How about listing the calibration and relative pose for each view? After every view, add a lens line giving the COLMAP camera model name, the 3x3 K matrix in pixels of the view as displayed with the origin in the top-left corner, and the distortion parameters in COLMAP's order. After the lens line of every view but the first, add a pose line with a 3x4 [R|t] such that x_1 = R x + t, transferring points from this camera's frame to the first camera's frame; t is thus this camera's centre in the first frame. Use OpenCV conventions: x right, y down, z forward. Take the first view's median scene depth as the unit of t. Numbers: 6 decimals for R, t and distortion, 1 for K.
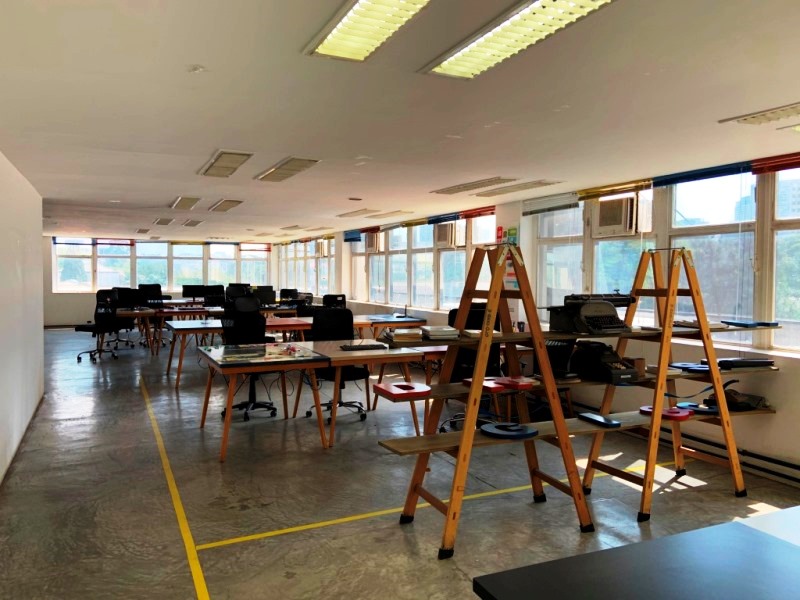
lens RADIAL K [[605.0, 0, 400.0], [0, 605.0, 300.0], [0, 0, 1]] dist [0.090019, -0.123422]
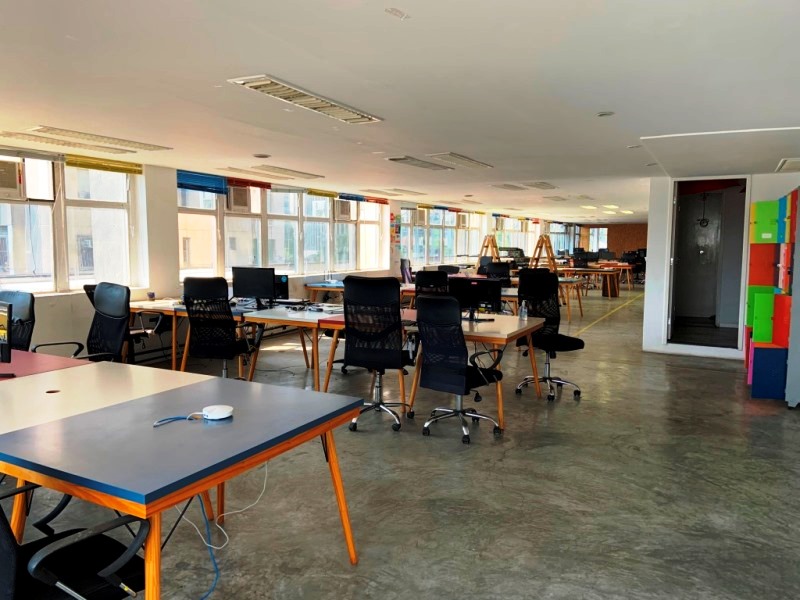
lens RADIAL K [[608.8, 0, 400.0], [0, 608.8, 300.0], [0, 0, 1]] dist [0.103028, -0.129146]
pose [[-0.603573, -0.092769, 0.791892, -1.791225], [0.019379, 0.991208, 0.130889, -0.156476], [-0.797072, 0.094347, -0.596469, 3.017471]]
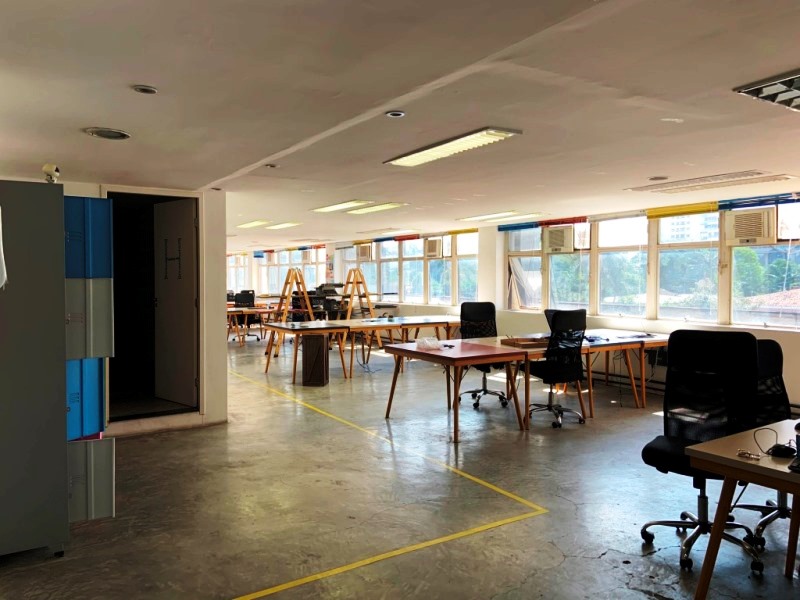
lens RADIAL K [[597.1, 0, 400.0], [0, 597.1, 300.0], [0, 0, 1]] dist [0.080658, -0.115666]
pose [[0.991363, -0.012328, 0.130566, 0.212727], [0.012995, 0.999907, -0.004250, 0.072442], [-0.130501, 0.005910, 0.991431, -1.611870]]
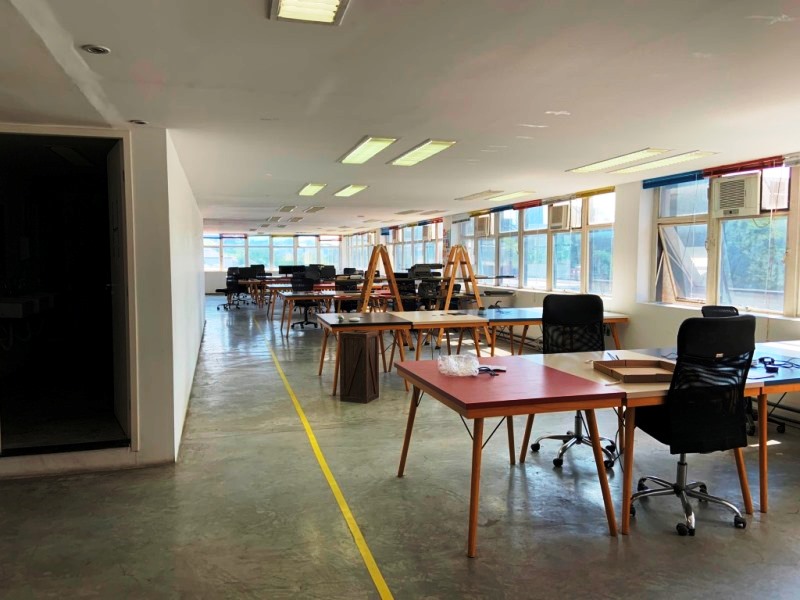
lens RADIAL K [[605.0, 0, 400.0], [0, 605.0, 300.0], [0, 0, 1]] dist [0.090019, -0.123422]
pose [[0.987464, 0.003053, -0.157815, 0.474853], [0.001211, 0.999637, 0.026917, 0.056704], [0.157840, -0.026771, 0.987102, -1.158540]]
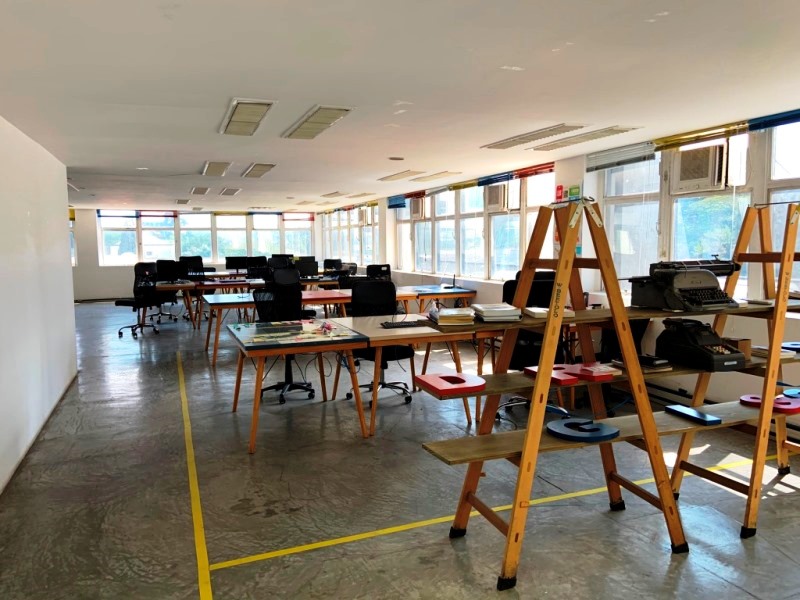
lens RADIAL K [[608.8, 0, 400.0], [0, 608.8, 300.0], [0, 0, 1]] dist [0.103028, -0.129146]
pose [[0.996774, -0.010547, -0.079561, 0.001788], [0.014642, 0.998588, 0.051061, -0.003978], [0.078910, -0.052061, 0.995521, 0.113969]]
